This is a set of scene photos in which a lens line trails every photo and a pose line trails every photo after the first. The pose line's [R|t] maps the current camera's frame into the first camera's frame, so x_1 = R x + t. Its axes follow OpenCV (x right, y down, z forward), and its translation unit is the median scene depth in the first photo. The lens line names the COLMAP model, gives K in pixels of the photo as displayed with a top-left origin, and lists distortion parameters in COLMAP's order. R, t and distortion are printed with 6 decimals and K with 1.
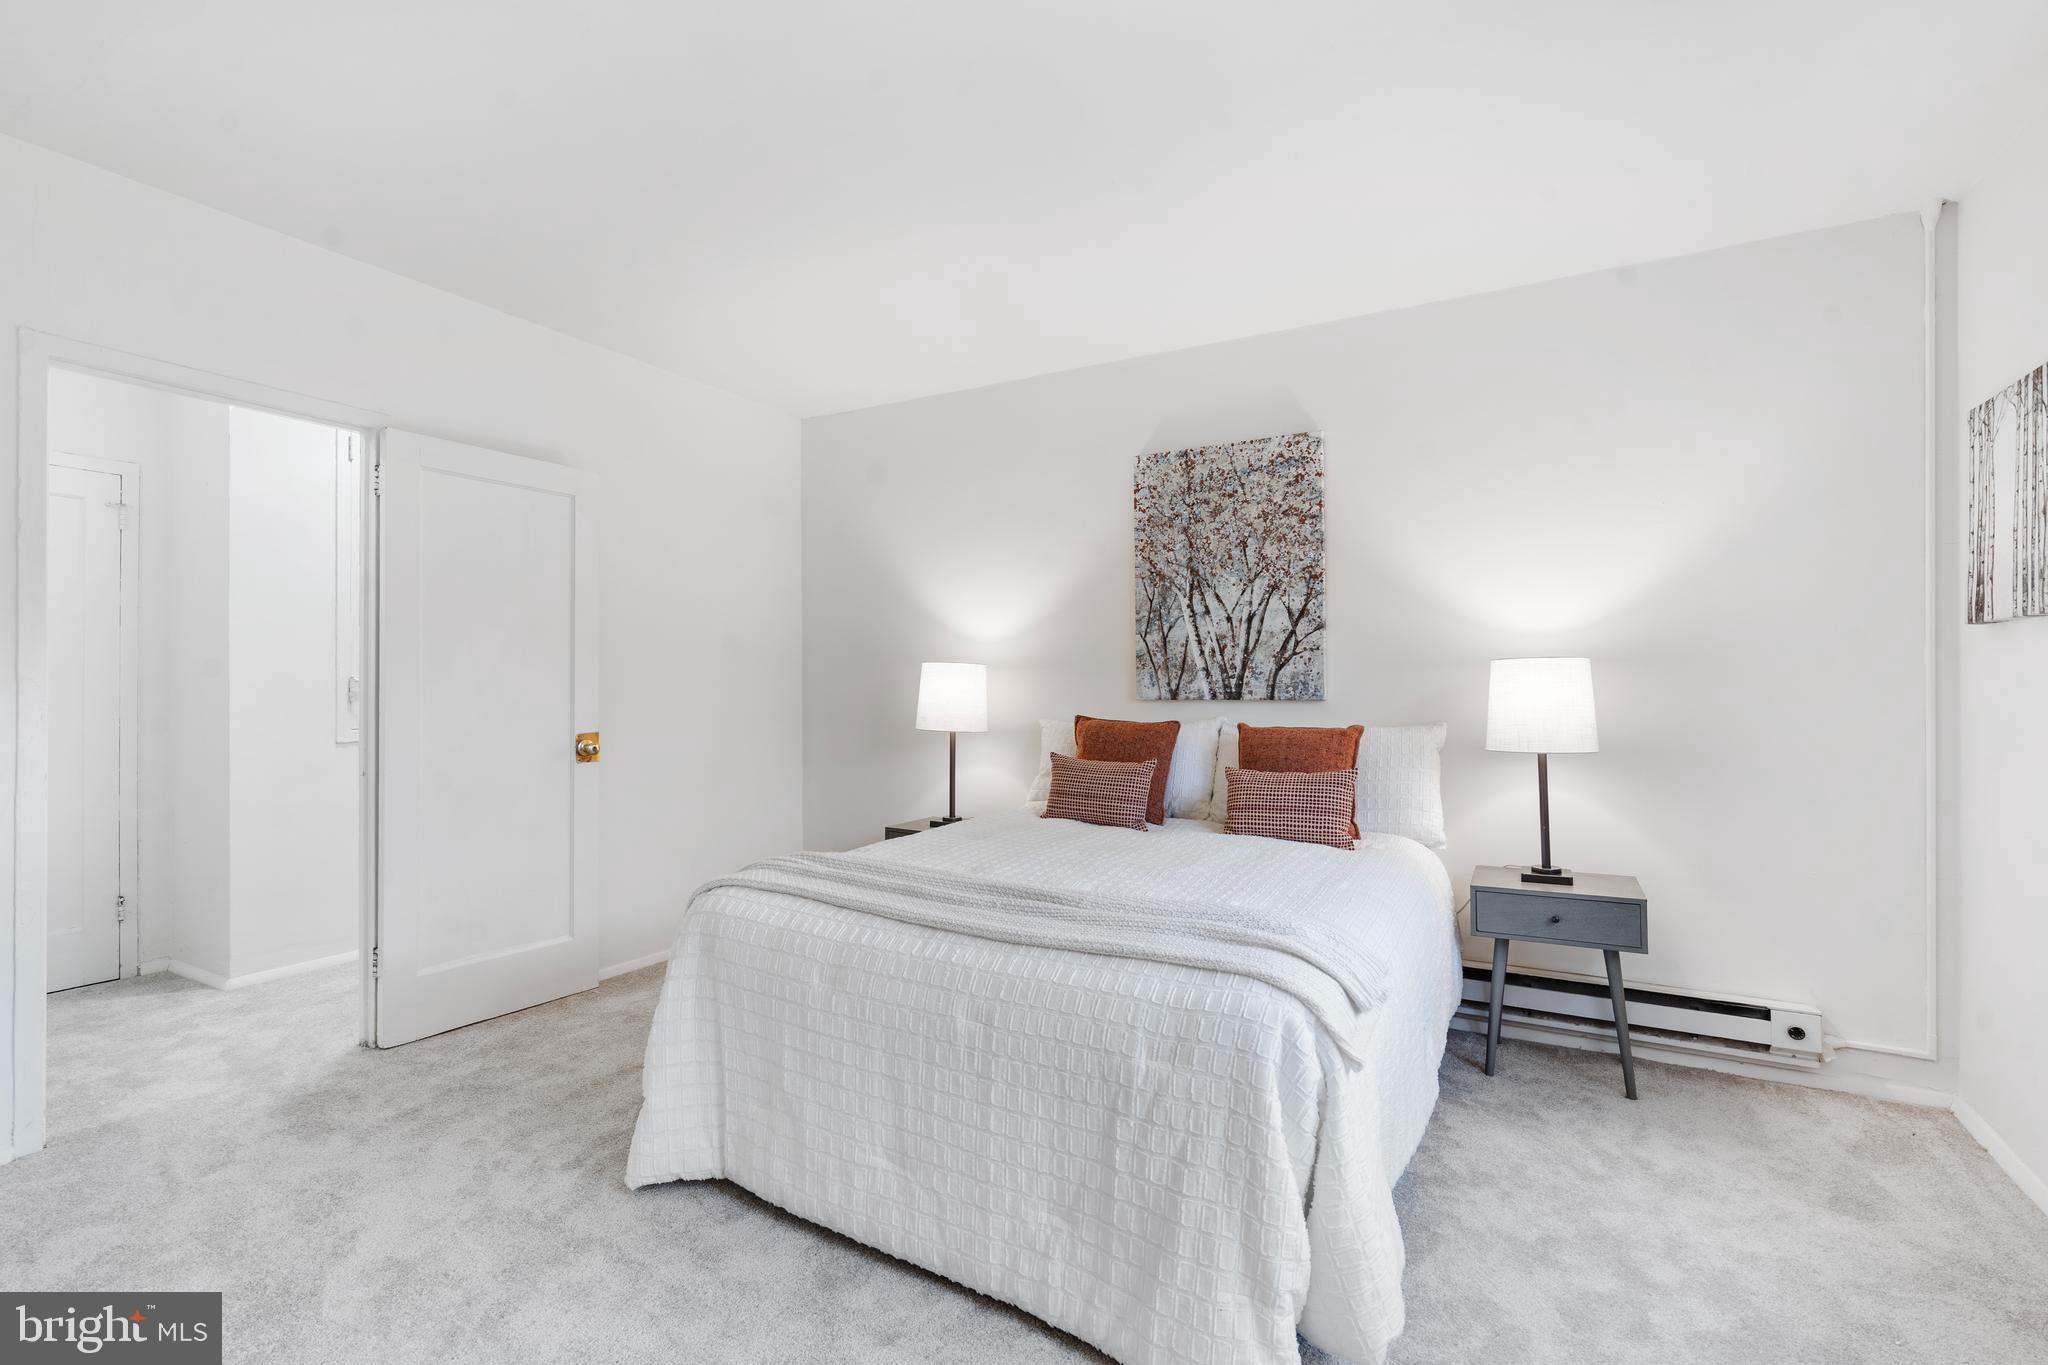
lens RADIAL K [[897.5, 0, 1024.6], [0, 897.5, 670.8], [0, 0, 1]] dist [-0.000063, -0.000071]
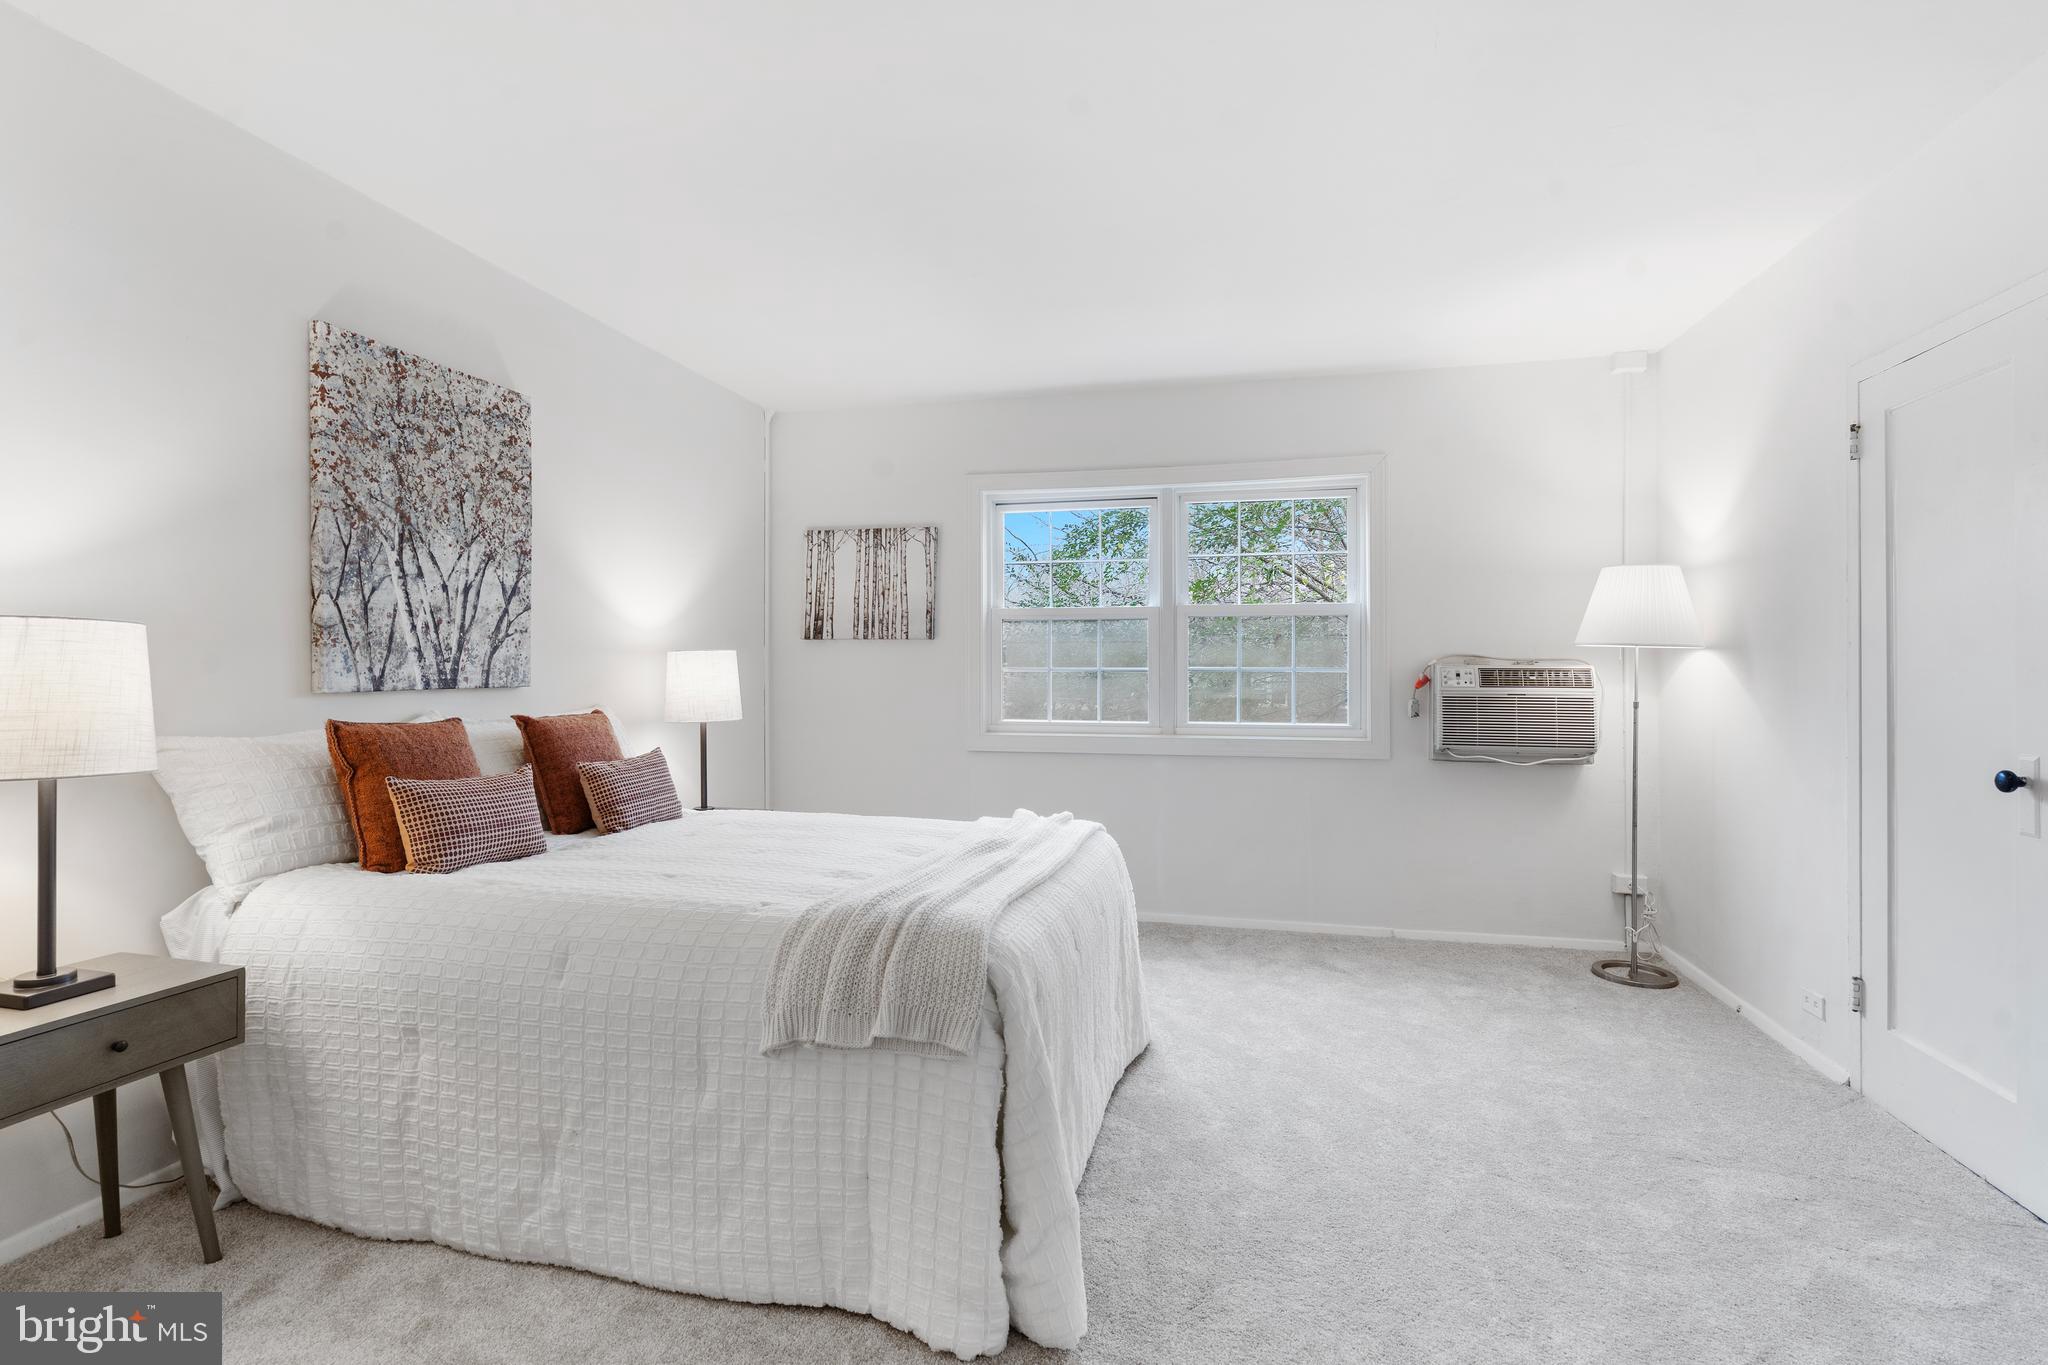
lens RADIAL K [[1006.0, 0, 1016.3], [0, 1006.0, 677.4], [0, 0, 1]] dist [0.005297, 0.000229]
pose [[-0.281316, 0.001876, 0.959613, -0.766806], [0.000566, 0.999998, -0.001789, 0.023762], [-0.959615, 0.000040, -0.281316, 0.762035]]
